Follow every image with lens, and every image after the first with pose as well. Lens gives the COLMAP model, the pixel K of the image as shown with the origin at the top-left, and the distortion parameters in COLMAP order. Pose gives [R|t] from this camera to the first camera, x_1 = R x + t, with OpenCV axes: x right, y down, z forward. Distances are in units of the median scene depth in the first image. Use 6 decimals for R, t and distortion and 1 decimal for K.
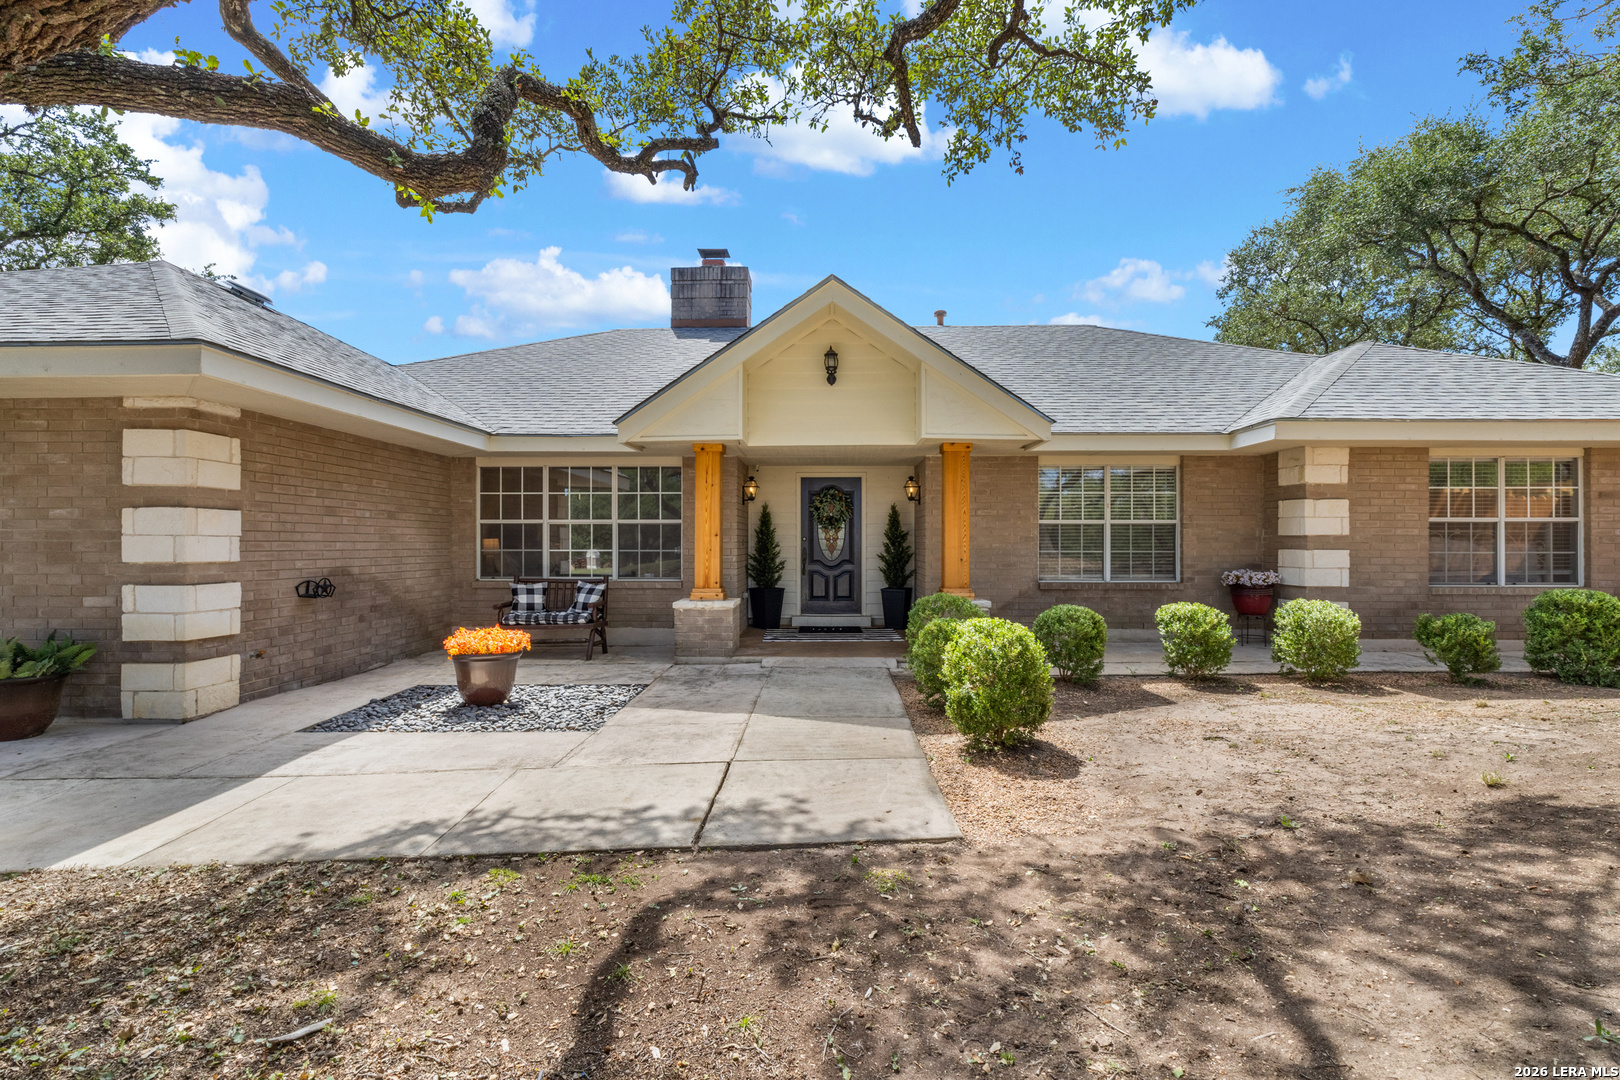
lens RADIAL K [[726.7, 0, 818.8], [0, 726.7, 539.9], [0, 0, 1]] dist [-0.002628, -0.000119]
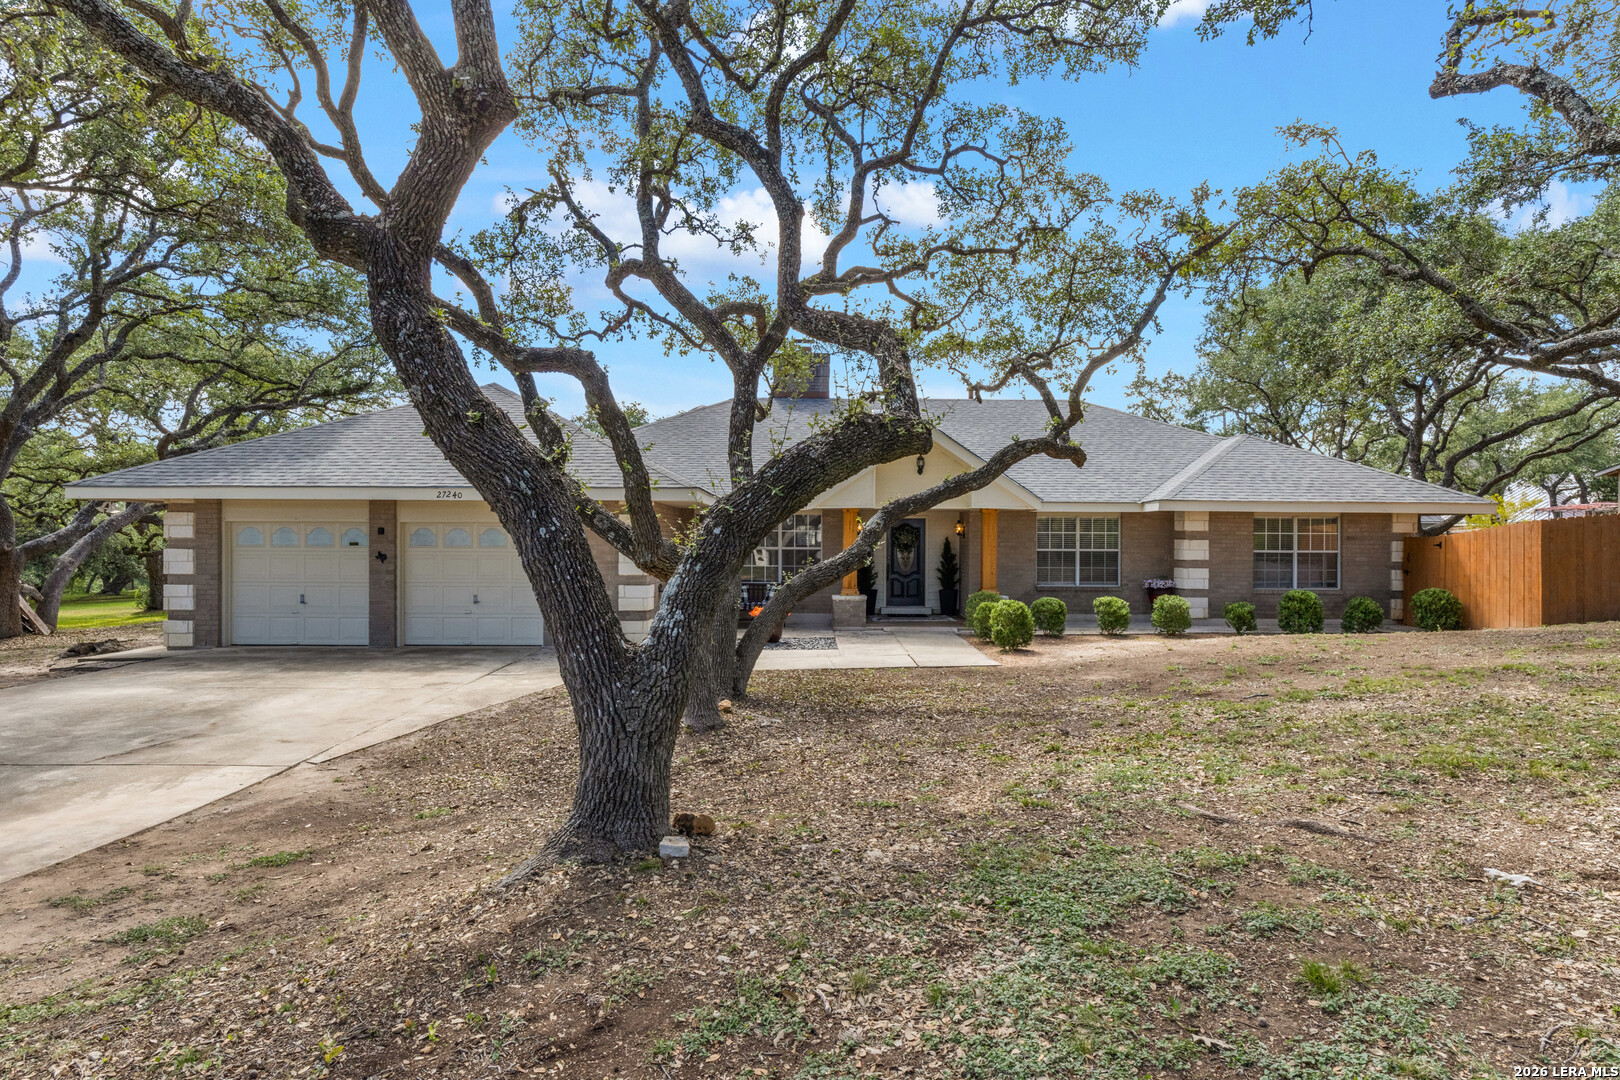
lens RADIAL K [[889.3, 0, 804.7], [0, 889.3, 539.5], [0, 0, 1]] dist [0.002399, 0.000050]
pose [[0.999907, 0.003859, 0.013085, -0.287443], [-0.003910, 0.999985, 0.003852, -0.060622], [-0.013070, -0.003903, 0.999907, -1.157639]]
